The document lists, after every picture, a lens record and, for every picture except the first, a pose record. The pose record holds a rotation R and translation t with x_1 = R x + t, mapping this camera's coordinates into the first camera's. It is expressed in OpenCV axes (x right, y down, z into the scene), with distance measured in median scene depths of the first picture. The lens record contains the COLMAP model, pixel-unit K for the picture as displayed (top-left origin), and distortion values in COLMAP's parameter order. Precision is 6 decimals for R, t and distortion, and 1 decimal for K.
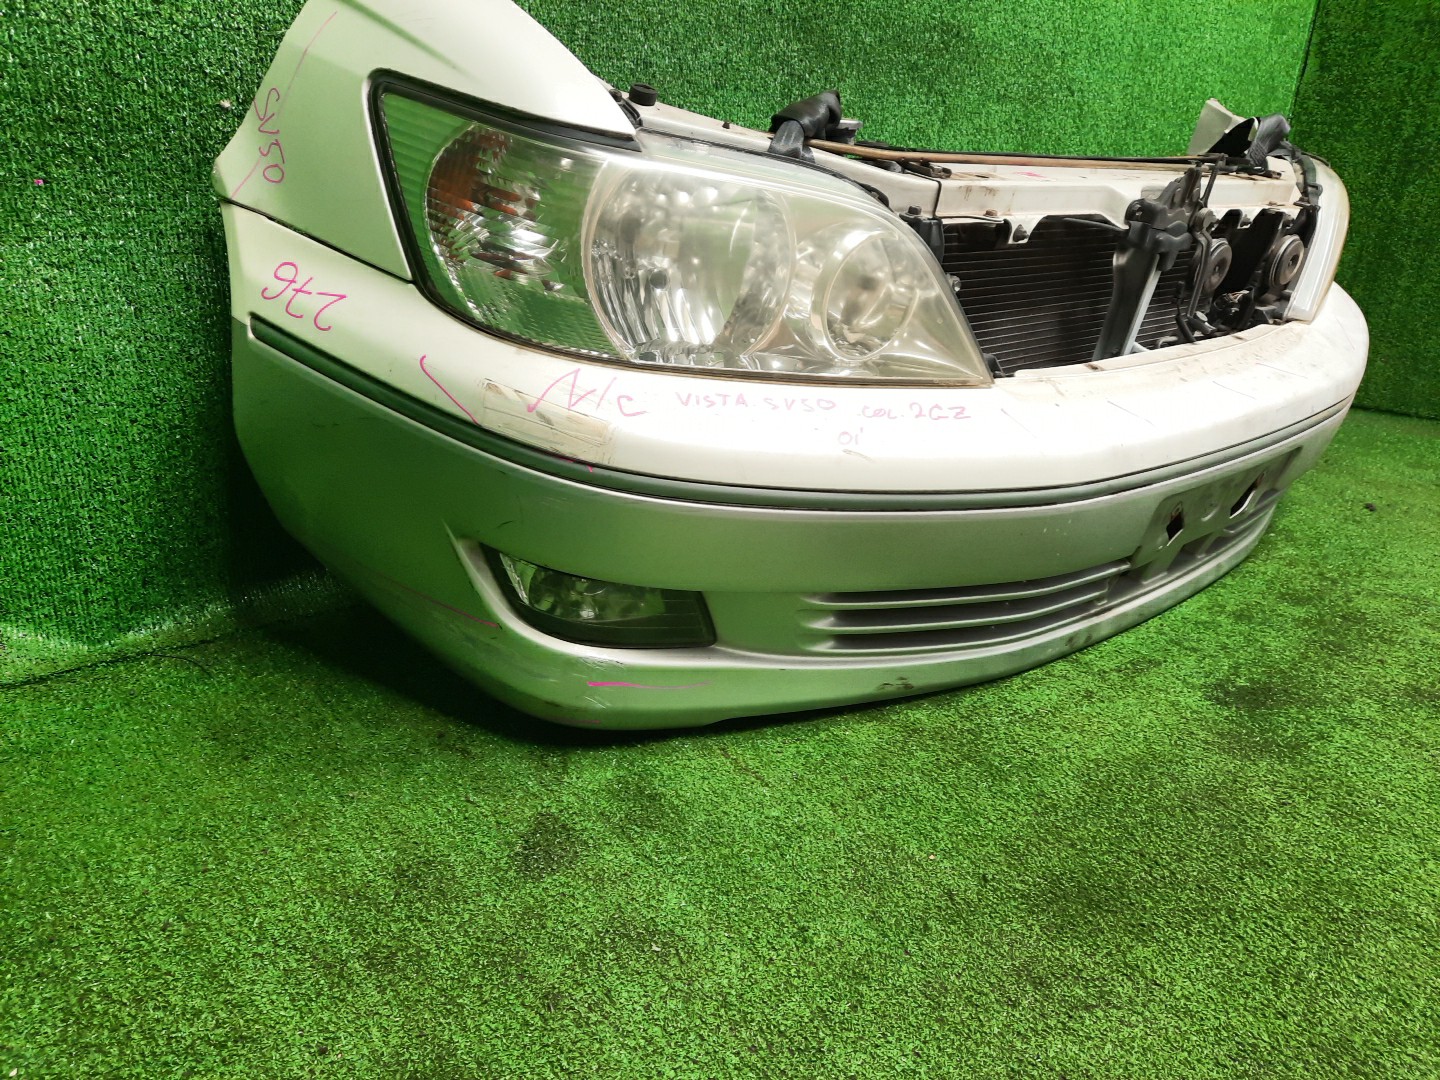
lens RADIAL K [[1060.1, 0, 721.7], [0, 1060.1, 533.0], [0, 0, 1]] dist [0.079114, -0.109392]
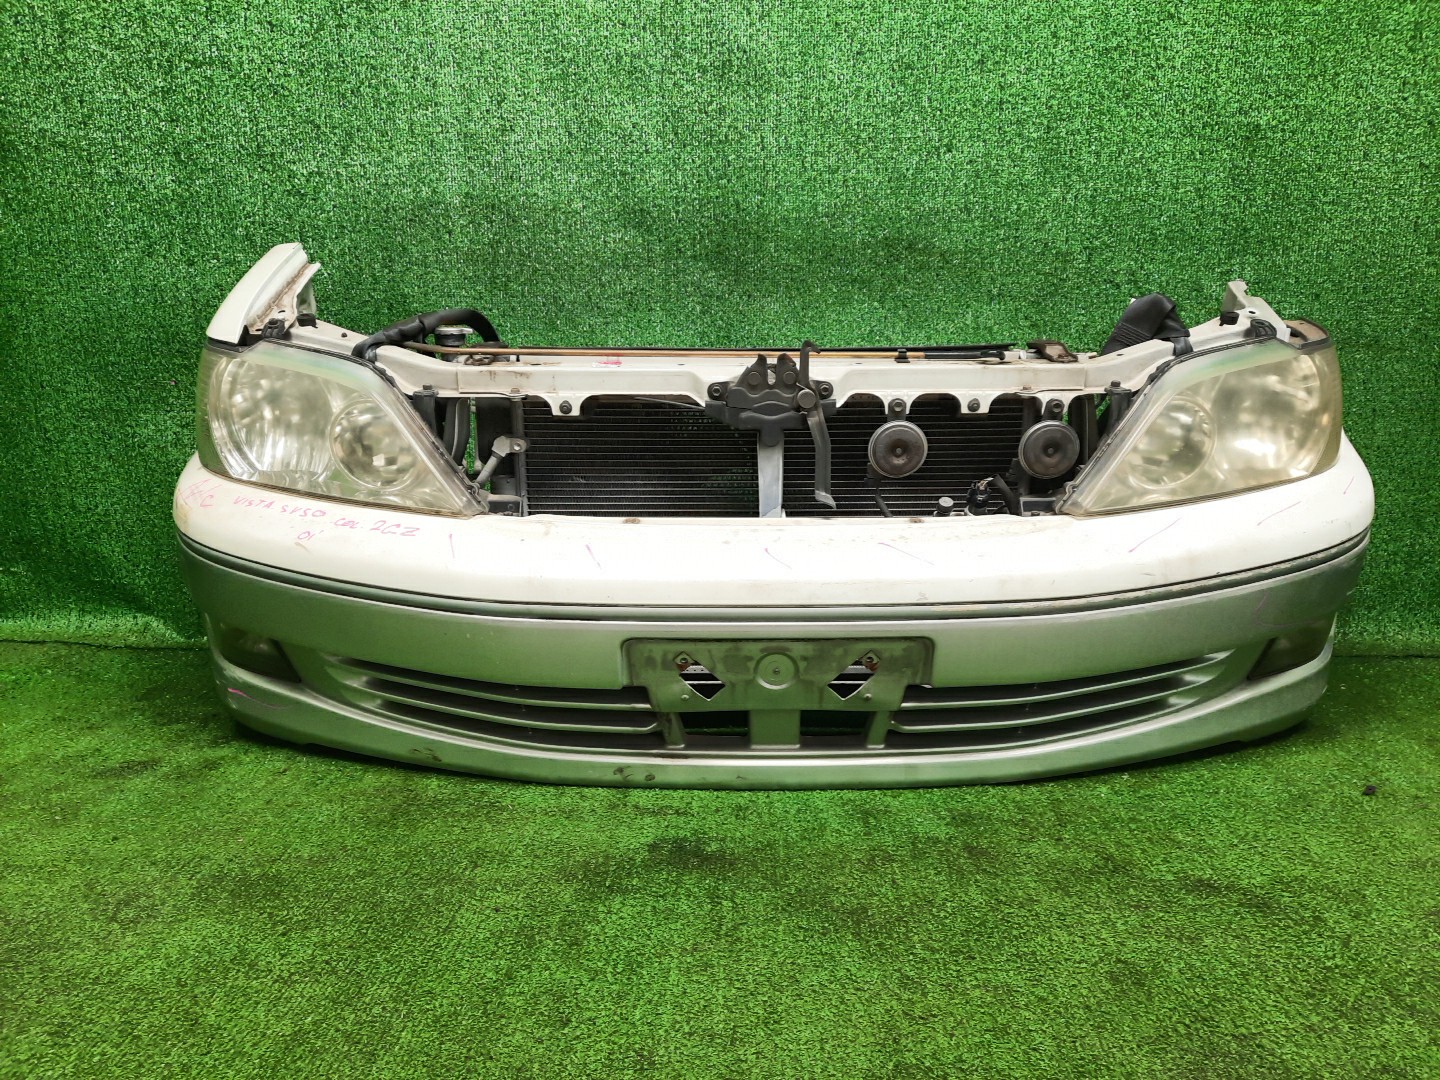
lens RADIAL K [[1060.1, 0, 721.7], [0, 1060.1, 533.0], [0, 0, 1]] dist [0.079114, -0.109392]
pose [[0.729134, 0.068314, -0.680953, 1.338843], [-0.208050, 0.970039, -0.125454, -0.023998], [0.651981, 0.233145, 0.721502, 0.287002]]
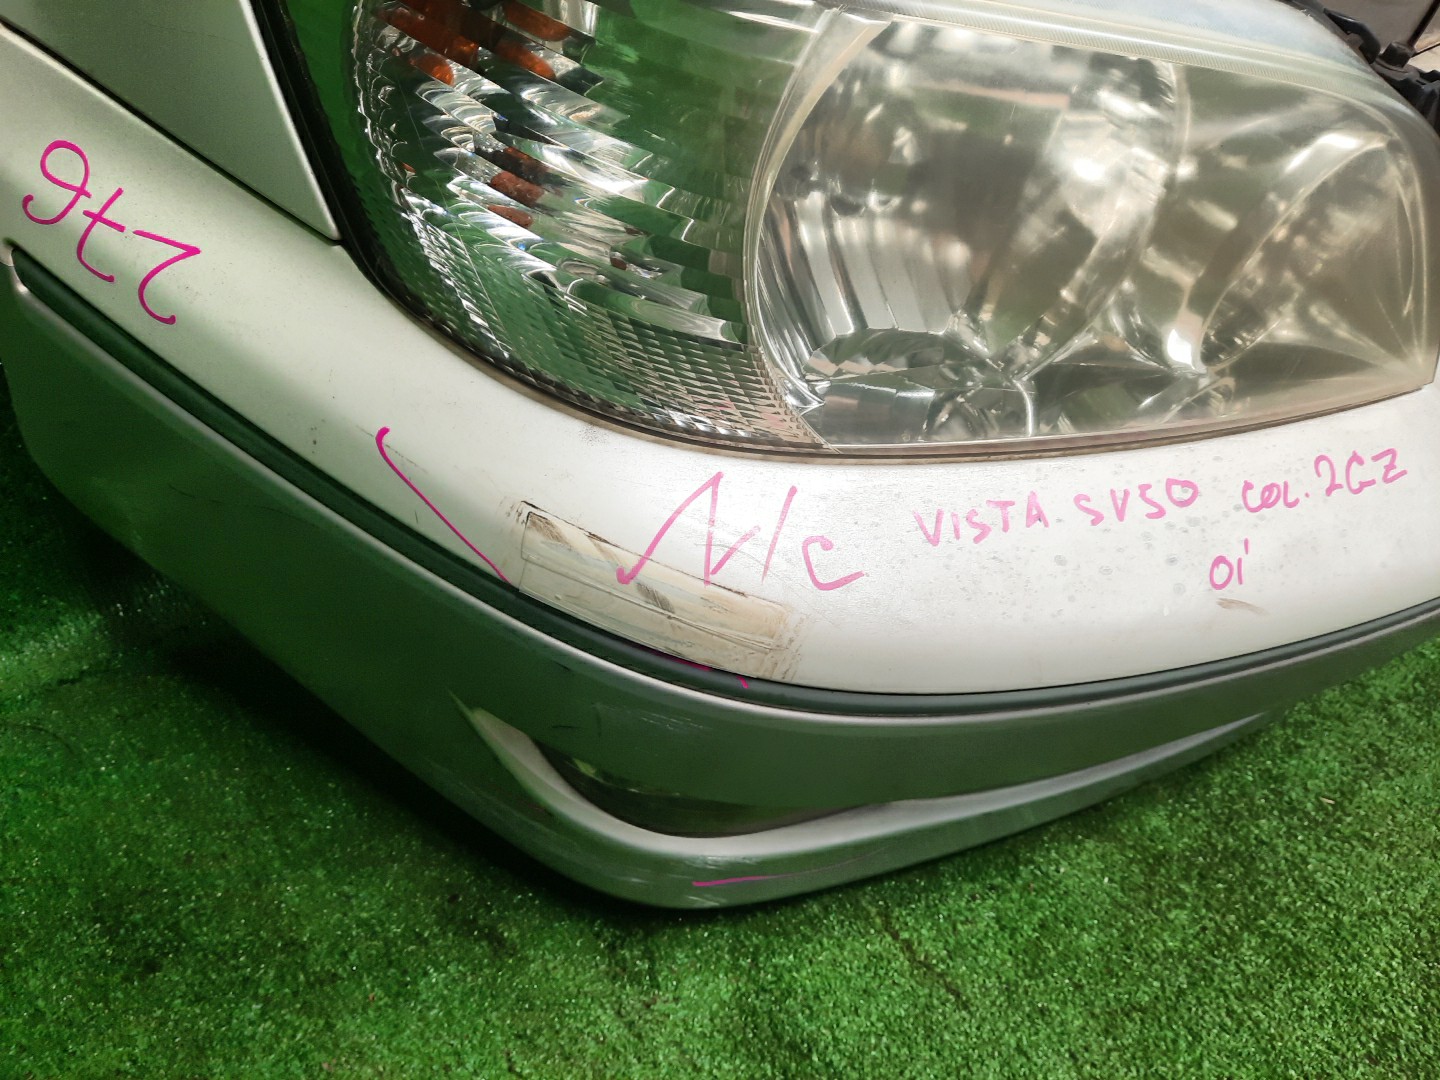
lens RADIAL K [[1060.1, 0, 721.7], [0, 1060.1, 533.0], [0, 0, 1]] dist [0.079114, -0.109392]
pose [[0.999062, 0.004538, 0.043060, -0.130888], [-0.019222, 0.937606, 0.347167, -0.250557], [-0.038798, -0.347669, 0.936814, 0.468432]]
